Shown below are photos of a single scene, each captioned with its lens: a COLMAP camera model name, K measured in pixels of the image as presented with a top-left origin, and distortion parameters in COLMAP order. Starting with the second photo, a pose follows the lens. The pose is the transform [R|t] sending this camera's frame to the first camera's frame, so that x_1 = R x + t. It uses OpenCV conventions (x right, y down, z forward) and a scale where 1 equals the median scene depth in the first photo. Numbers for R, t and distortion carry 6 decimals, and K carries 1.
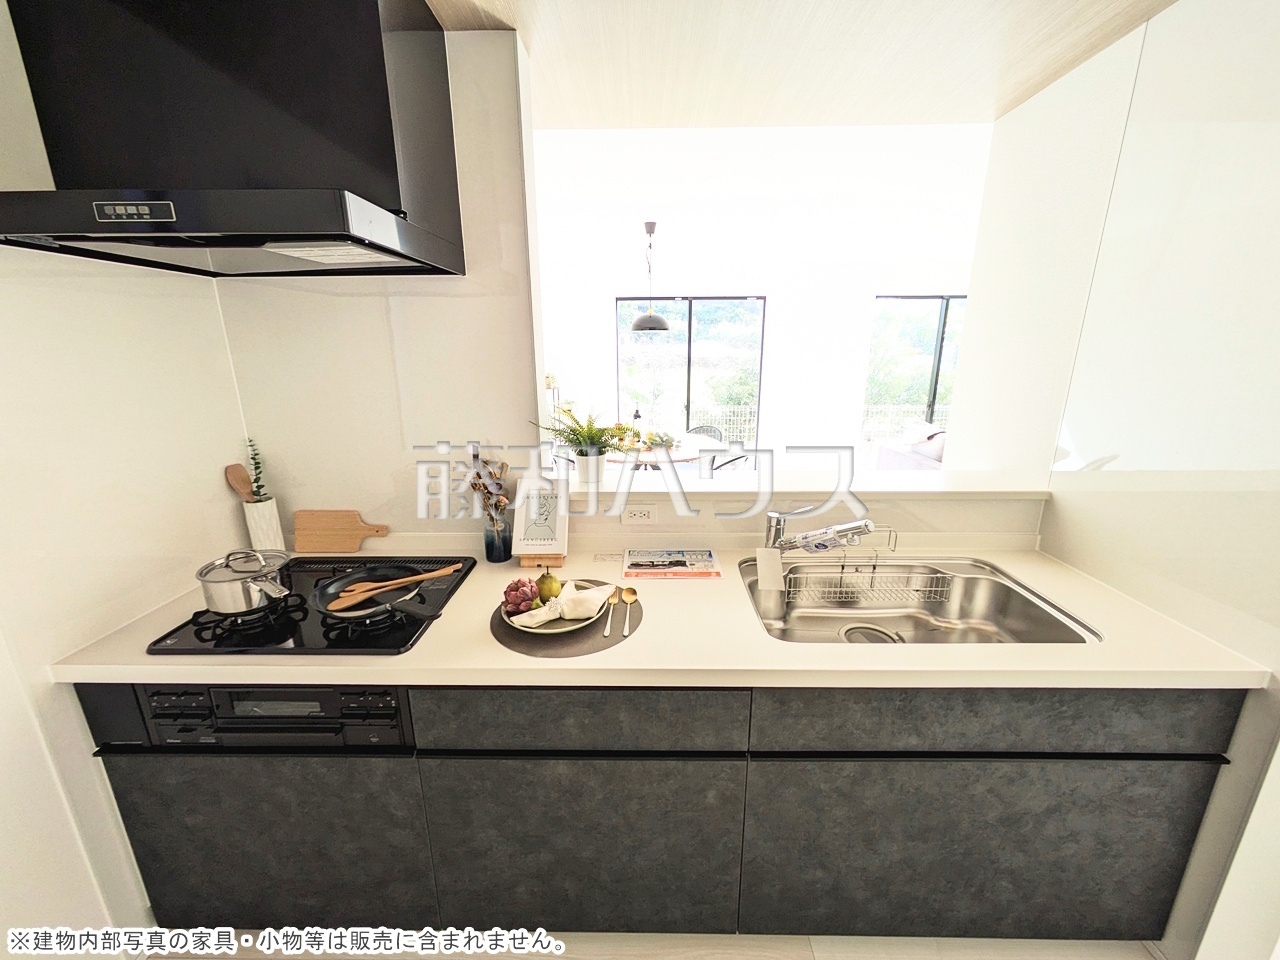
lens RADIAL K [[504.2, 0, 642.6], [0, 504.2, 479.6], [0, 0, 1]] dist [-0.001974, 0.000676]
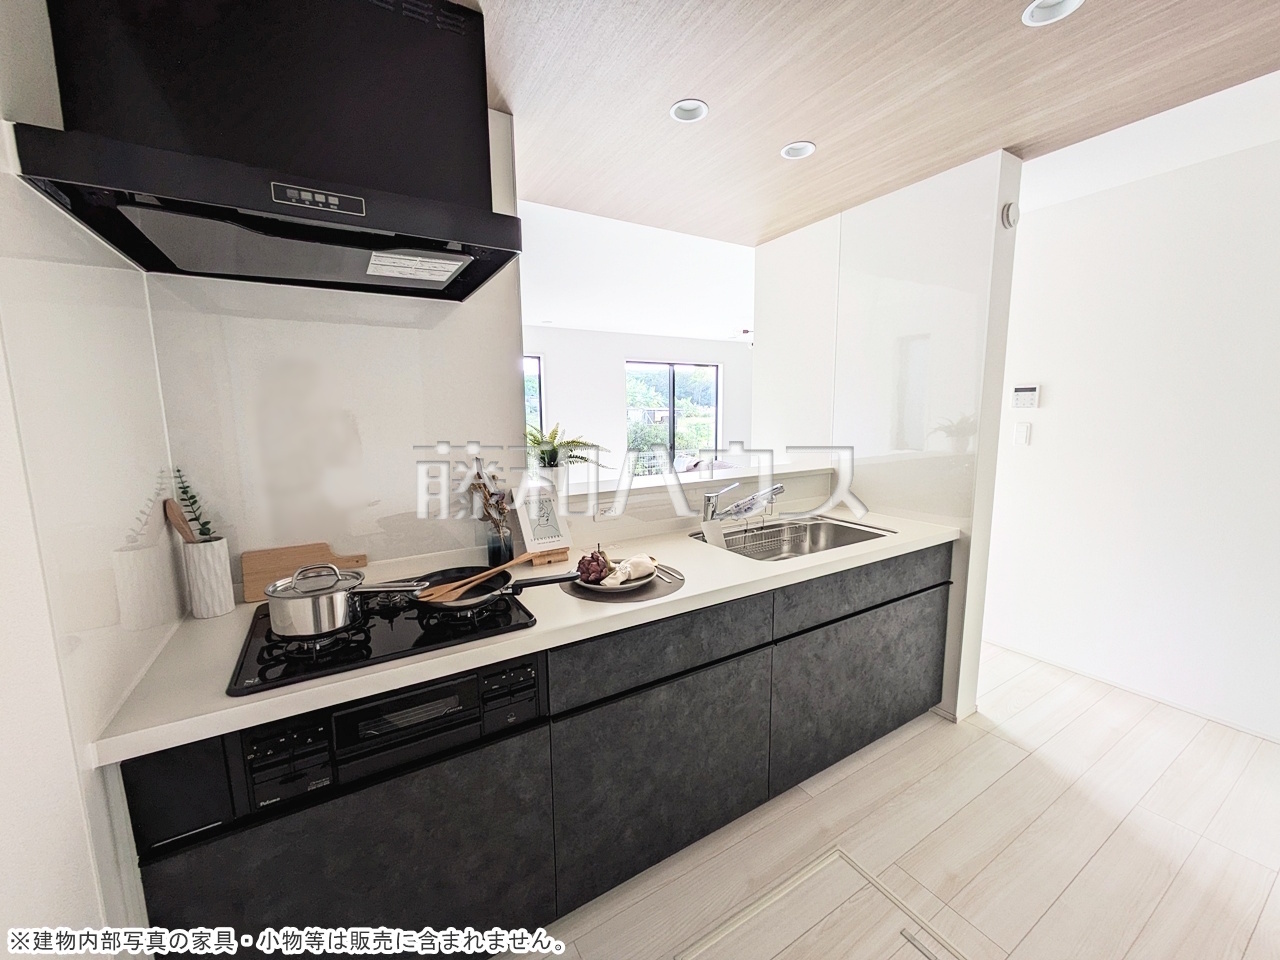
lens RADIAL K [[508.4, 0, 643.3], [0, 508.4, 478.6], [0, 0, 1]] dist [-0.010579, 0.004682]
pose [[0.844732, -0.075862, 0.529786, -0.797143], [0.145272, 0.985239, -0.090553, 0.160708], [-0.515097, 0.153456, 0.843283, -0.085693]]
